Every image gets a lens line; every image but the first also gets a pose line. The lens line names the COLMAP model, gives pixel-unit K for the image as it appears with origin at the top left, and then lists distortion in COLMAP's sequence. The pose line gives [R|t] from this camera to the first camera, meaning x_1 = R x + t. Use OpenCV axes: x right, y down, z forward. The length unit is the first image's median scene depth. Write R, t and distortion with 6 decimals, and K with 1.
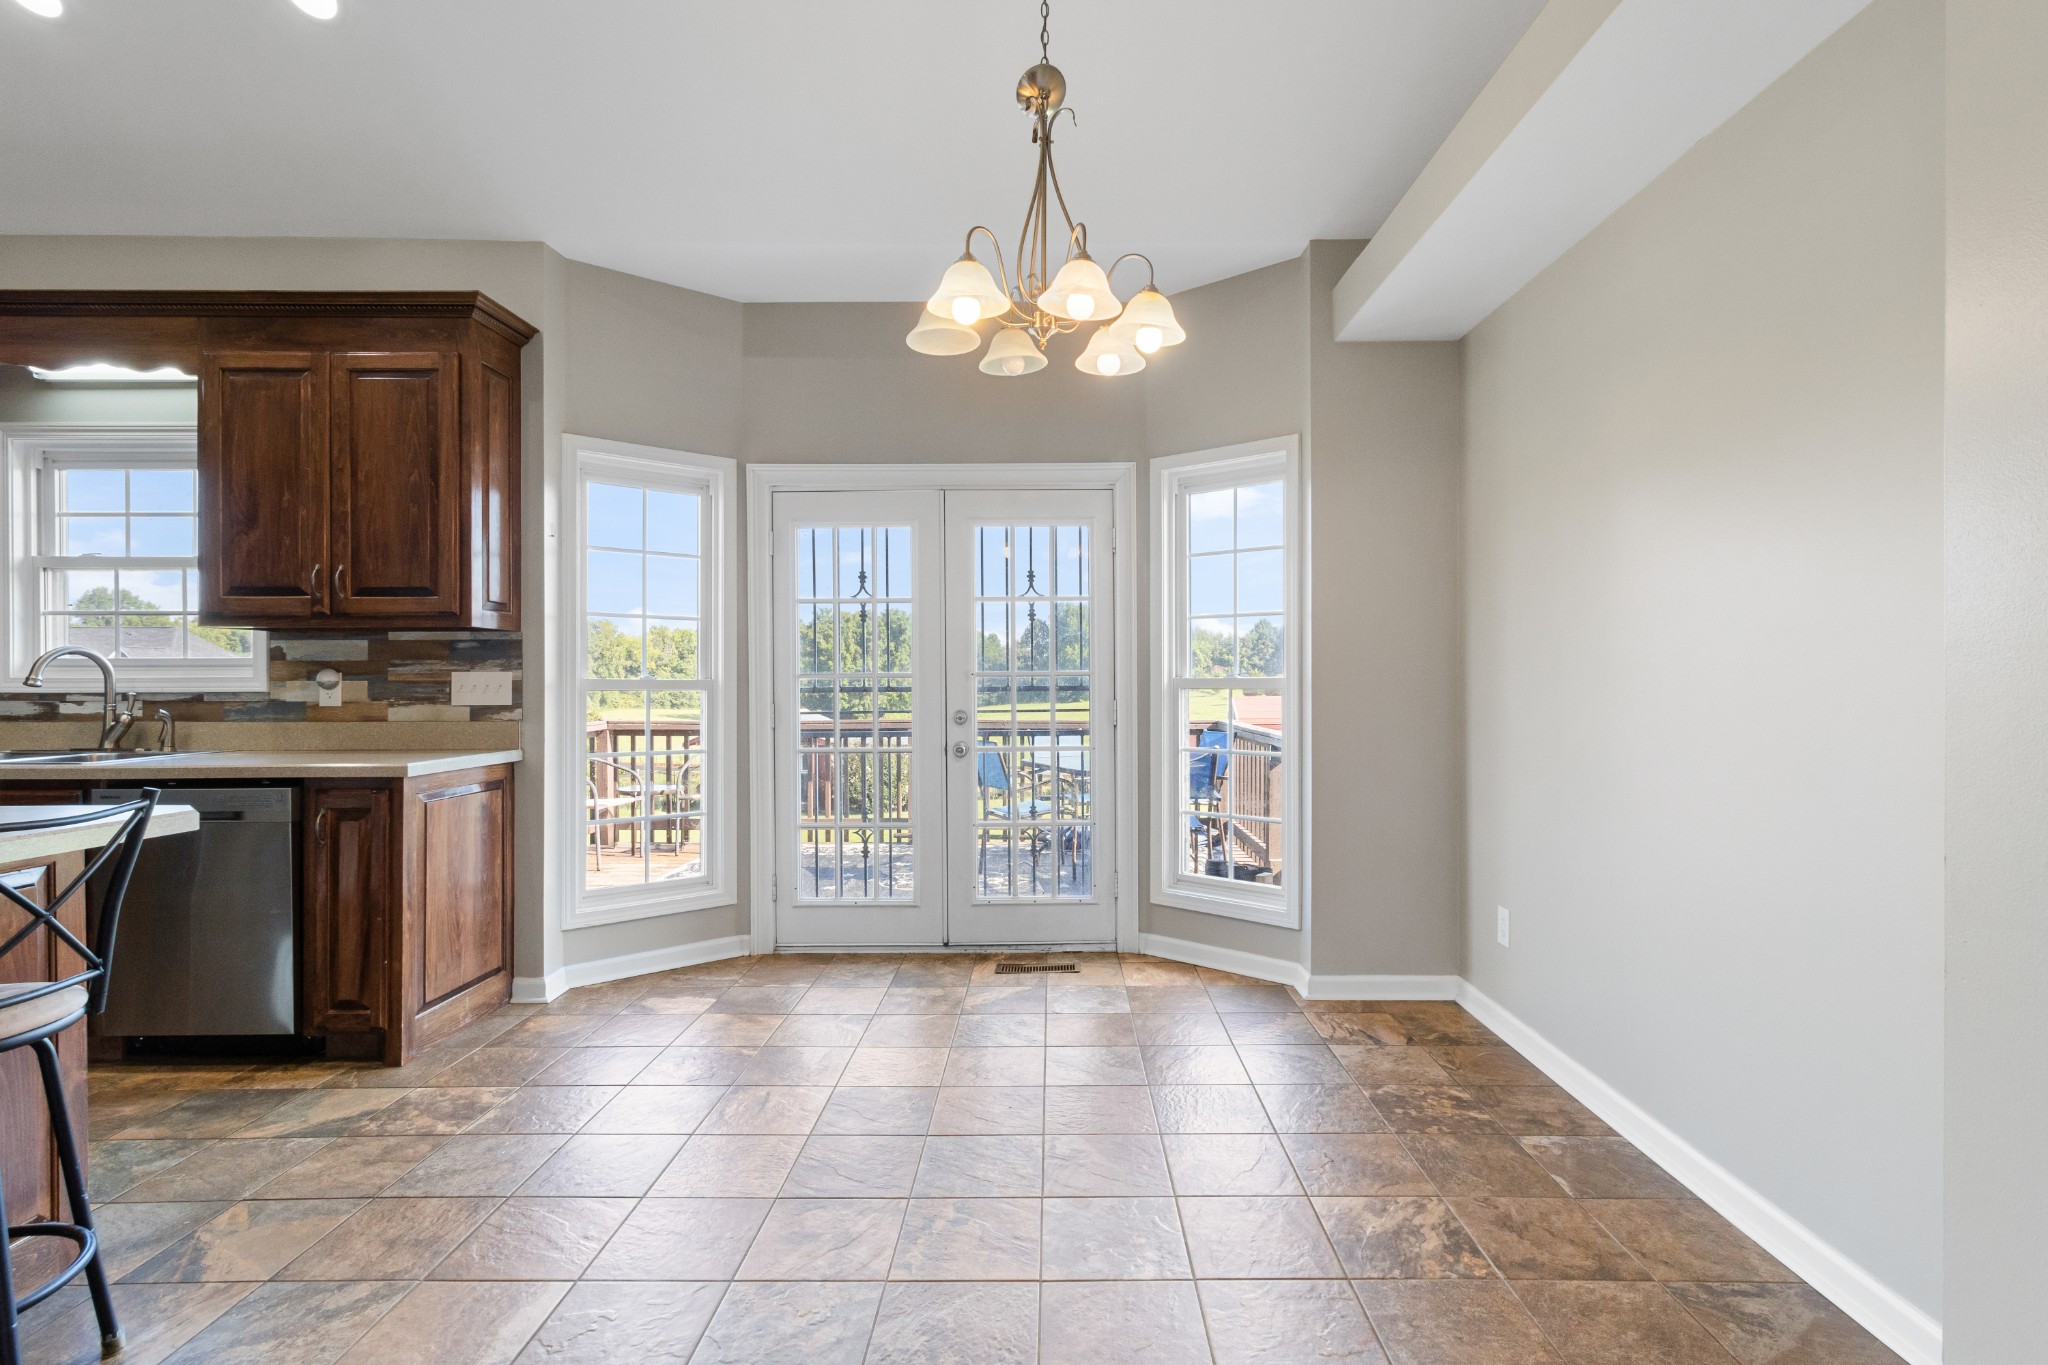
lens RADIAL K [[995.8, 0, 1040.7], [0, 995.8, 675.4], [0, 0, 1]] dist [-0.000353, 0.001857]
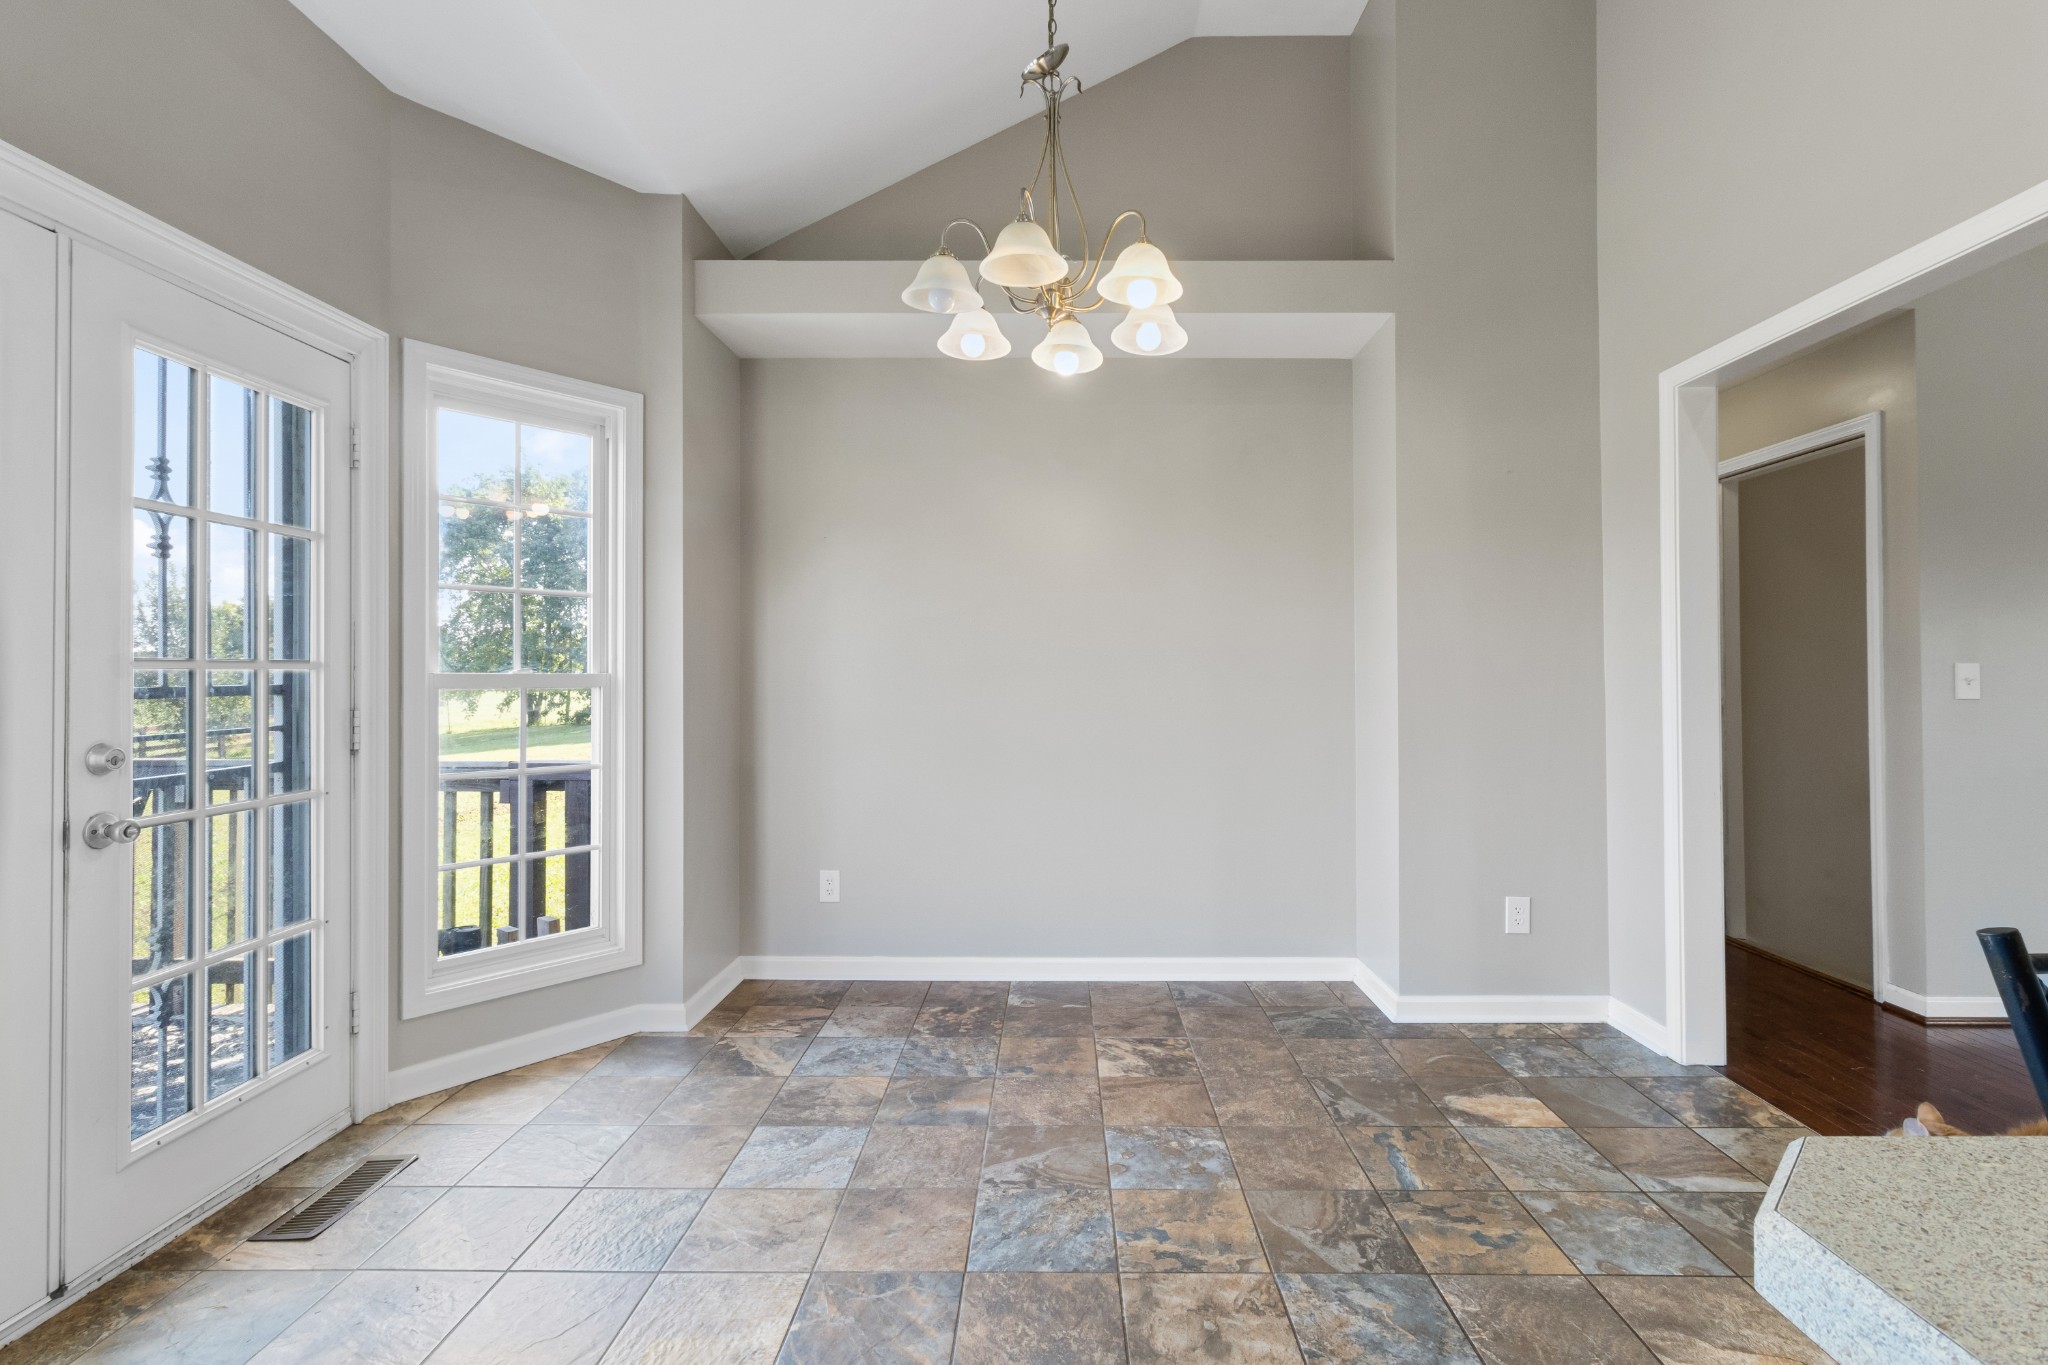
lens RADIAL K [[995.8, 0, 1036.1], [0, 995.8, 676.2], [0, 0, 1]] dist [-0.000353, 0.001857]
pose [[-0.031399, 0.003129, 0.999502, -0.301813], [-0.003743, 0.999988, -0.003248, 0.002507], [-0.999500, -0.003843, -0.031387, 0.332559]]
